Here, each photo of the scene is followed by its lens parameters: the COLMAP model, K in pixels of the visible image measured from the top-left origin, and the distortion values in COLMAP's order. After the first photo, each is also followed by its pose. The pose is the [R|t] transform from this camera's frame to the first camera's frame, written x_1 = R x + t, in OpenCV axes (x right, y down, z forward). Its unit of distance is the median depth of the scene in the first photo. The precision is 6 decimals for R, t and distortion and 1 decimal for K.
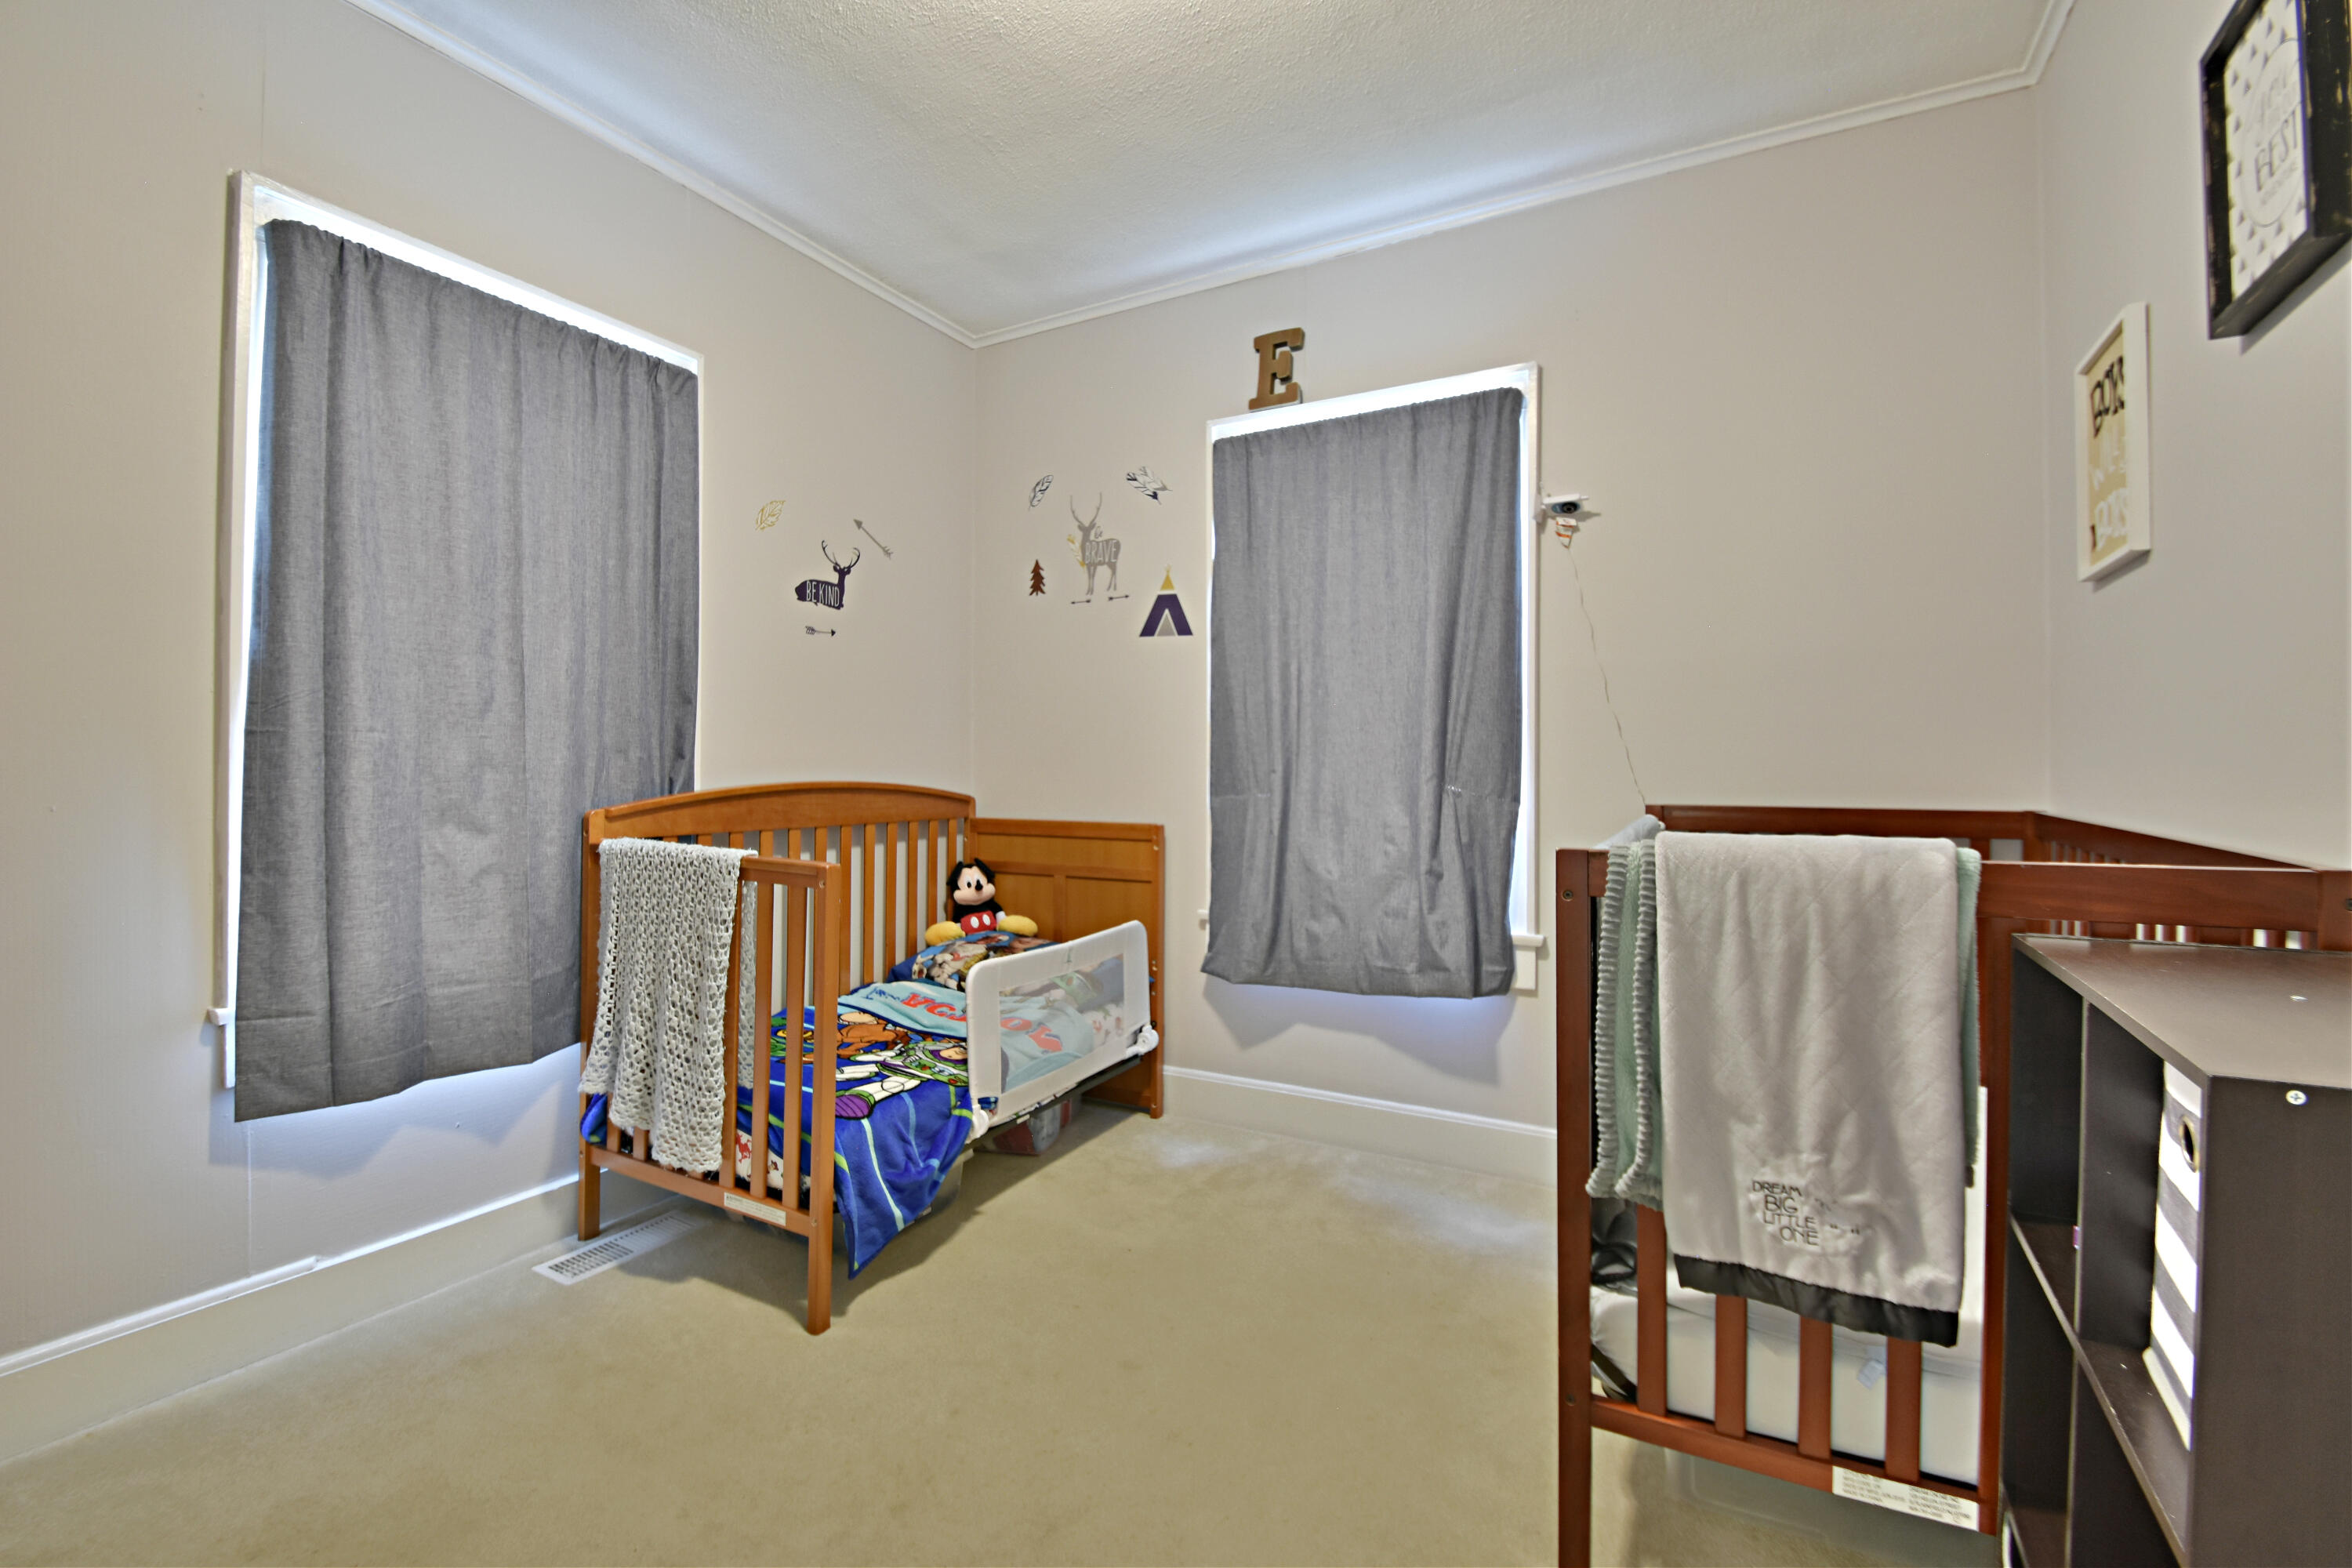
lens RADIAL K [[1032.2, 0, 1180.3], [0, 1032.2, 773.4], [0, 0, 1]] dist [-0.013420, -0.003794]
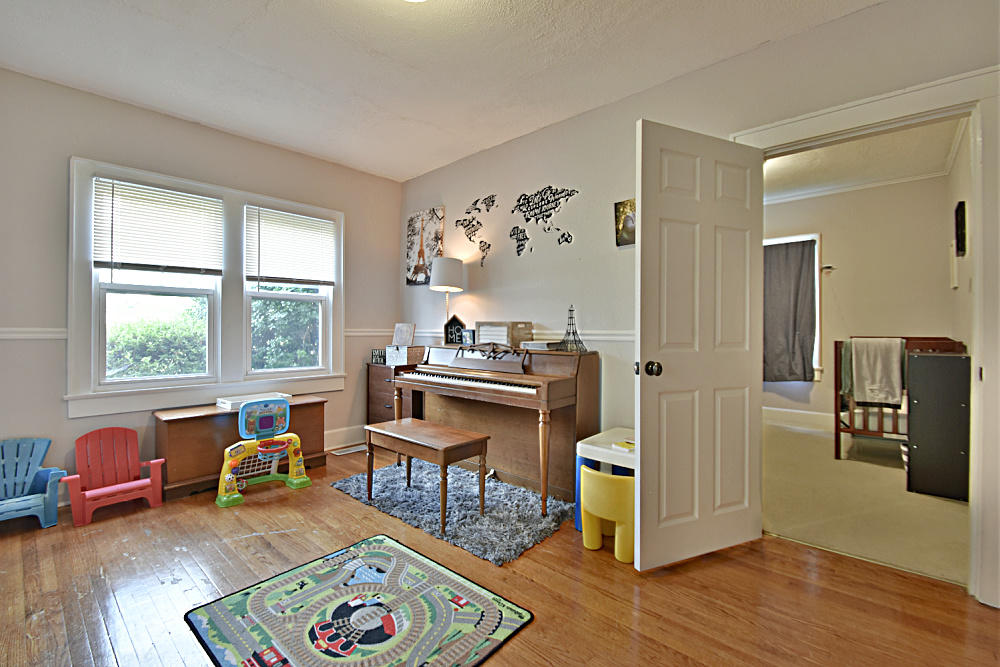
lens RADIAL K [[438.9, 0, 496.1], [0, 438.9, 330.6], [0, 0, 1]] dist [-0.013420, -0.003794]
pose [[0.966956, -0.002673, -0.254931, -0.658360], [0.001973, 0.999994, -0.003001, 0.011259], [0.254937, 0.002399, 0.966955, -1.448555]]
